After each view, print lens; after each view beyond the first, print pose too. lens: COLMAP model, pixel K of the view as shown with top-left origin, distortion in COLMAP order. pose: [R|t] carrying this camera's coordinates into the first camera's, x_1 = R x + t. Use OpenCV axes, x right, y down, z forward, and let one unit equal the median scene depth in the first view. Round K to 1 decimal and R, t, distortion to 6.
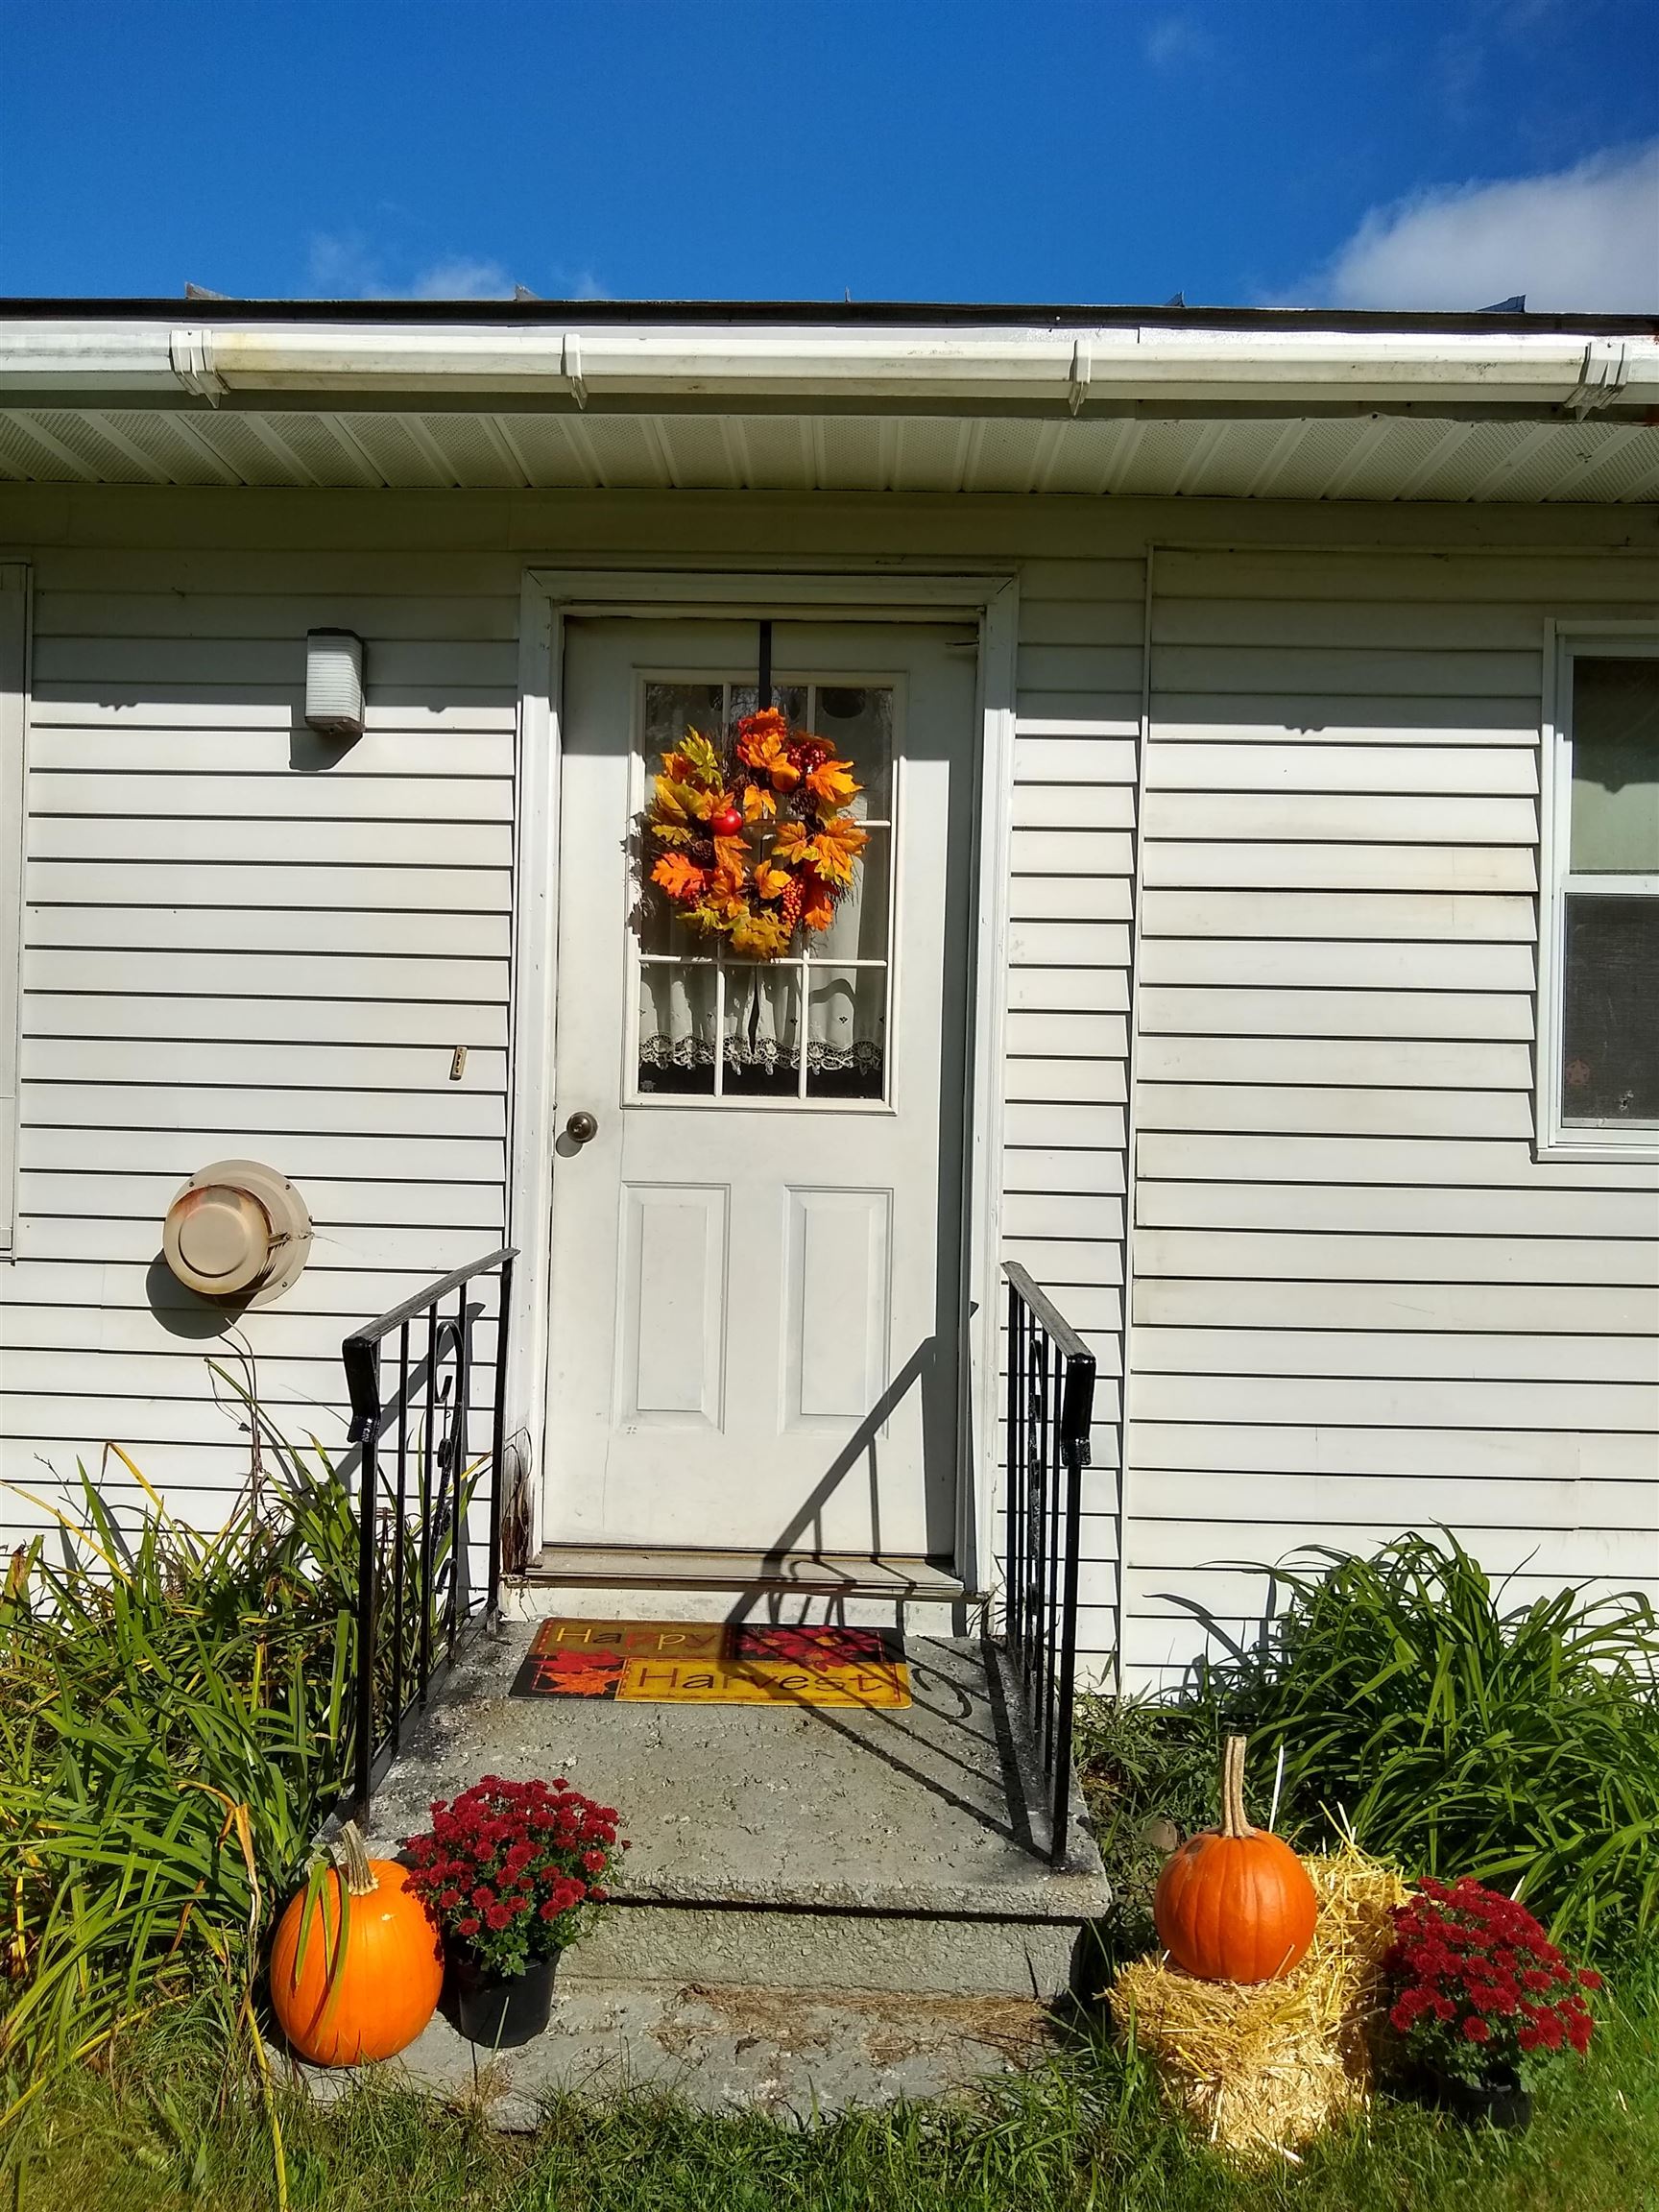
lens RADIAL K [[1733.2, 0, 829.5], [0, 1733.2, 1106.0], [0, 0, 1]] dist [0.001813, -0.012044]
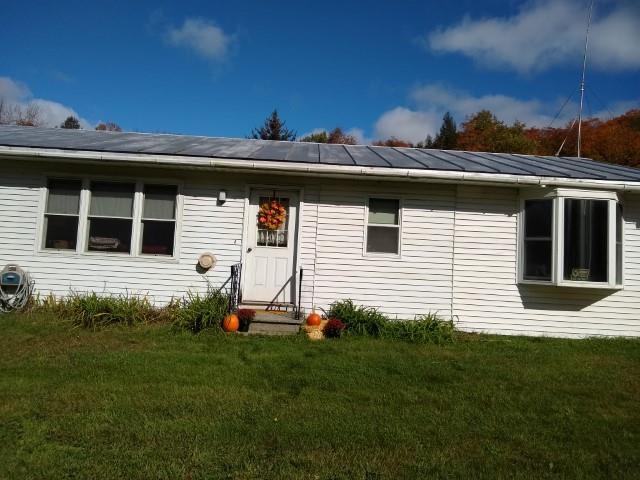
lens RADIAL K [[501.5, 0, 320.0], [0, 501.5, 240.0], [0, 0, 1]] dist [0.001813, -0.012044]
pose [[0.998218, 0.031746, 0.050519, 0.068359], [-0.028764, 0.997862, -0.058691, 0.098615], [-0.052274, 0.057134, 0.996997, -1.420896]]
